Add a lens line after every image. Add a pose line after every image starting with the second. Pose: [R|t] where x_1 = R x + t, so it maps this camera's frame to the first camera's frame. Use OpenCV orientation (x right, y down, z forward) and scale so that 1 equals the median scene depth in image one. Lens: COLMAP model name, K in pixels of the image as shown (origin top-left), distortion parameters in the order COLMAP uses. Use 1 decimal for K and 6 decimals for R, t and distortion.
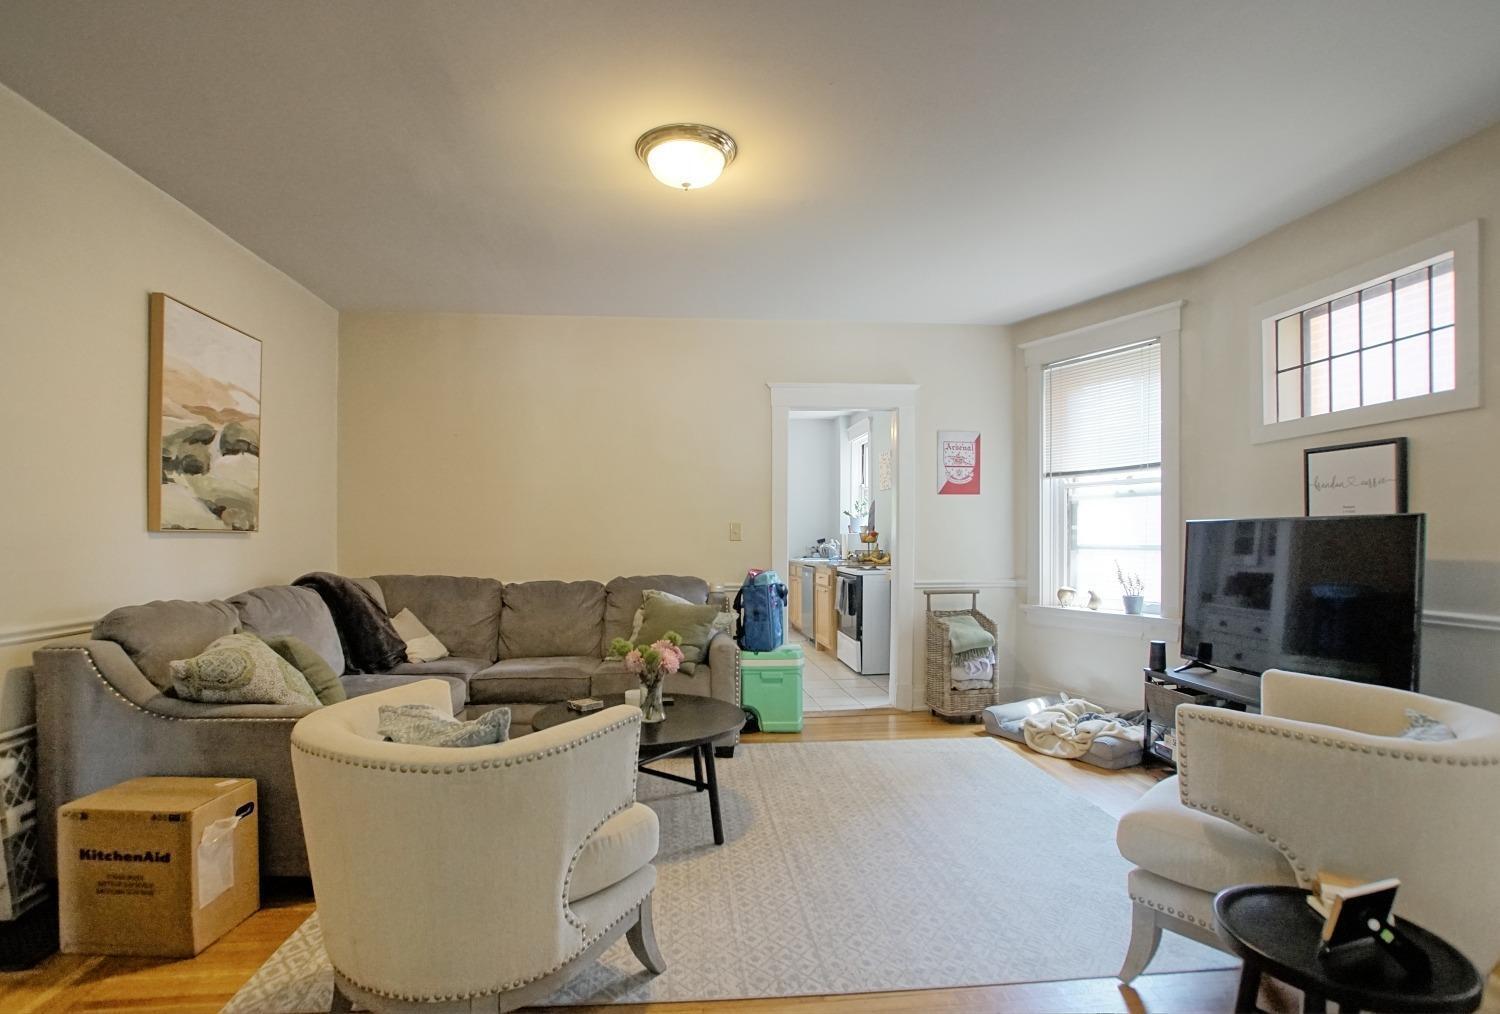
lens RADIAL K [[739.6, 0, 749.1], [0, 739.6, 526.4], [0, 0, 1]] dist [-0.080756, 0.089911]
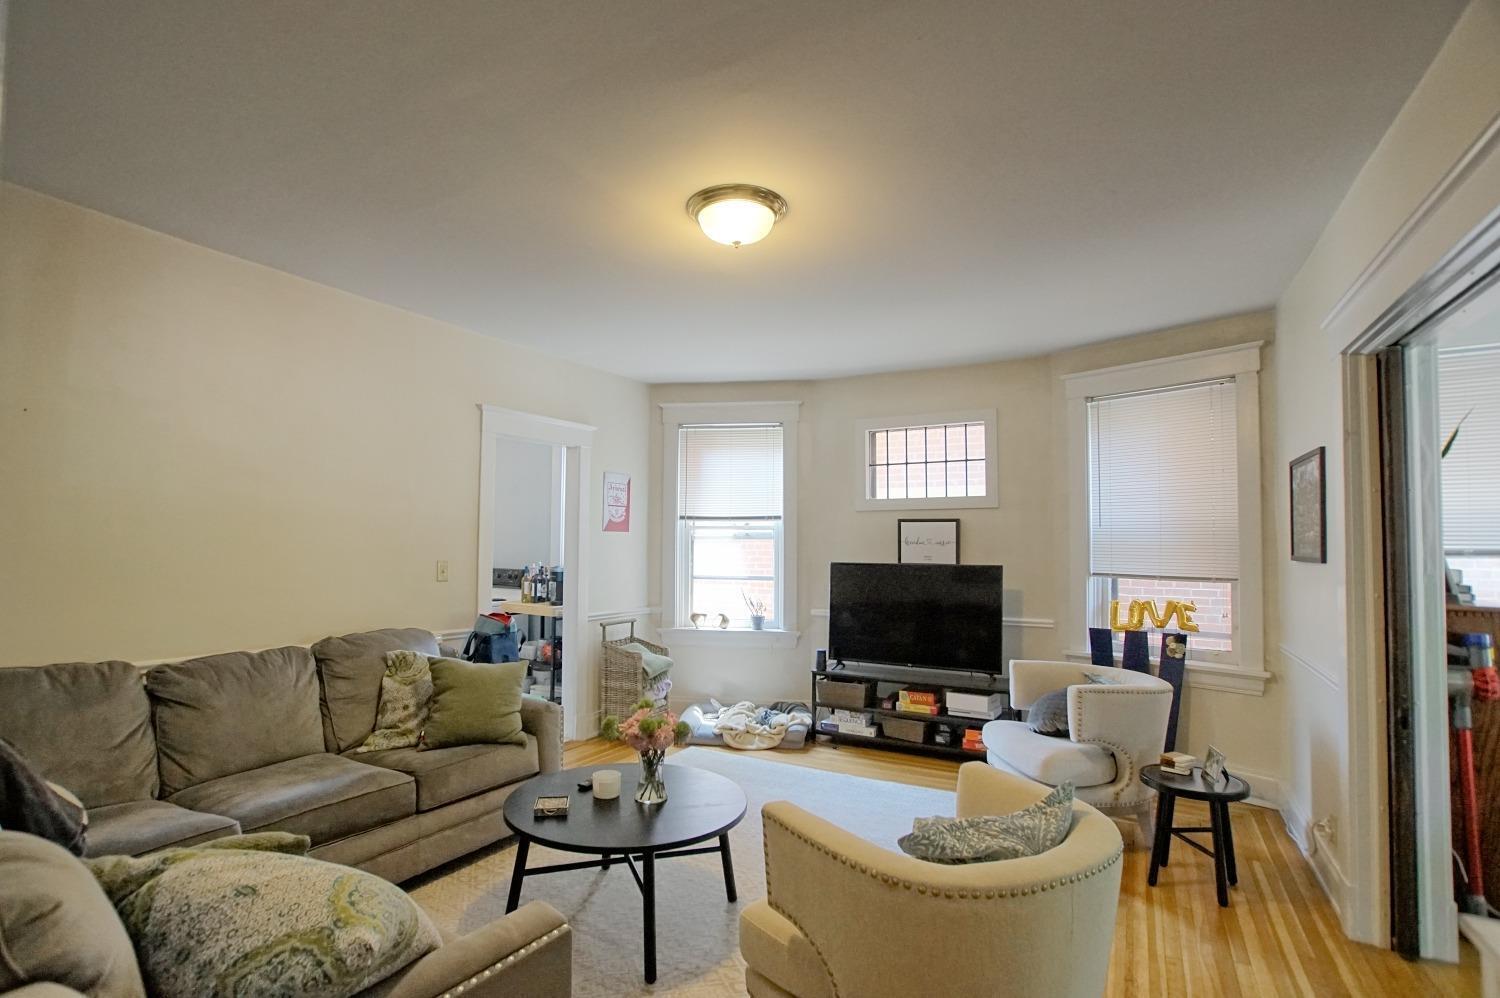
lens RADIAL K [[708.5, 0, 745.0], [0, 708.5, 525.5], [0, 0, 1]] dist [-0.065157, 0.025662]
pose [[0.598063, 0.030592, 0.800865, -0.490770], [-0.018118, 0.999532, -0.024651, -0.033673], [-0.801244, 0.000233, 0.598337, 0.248058]]
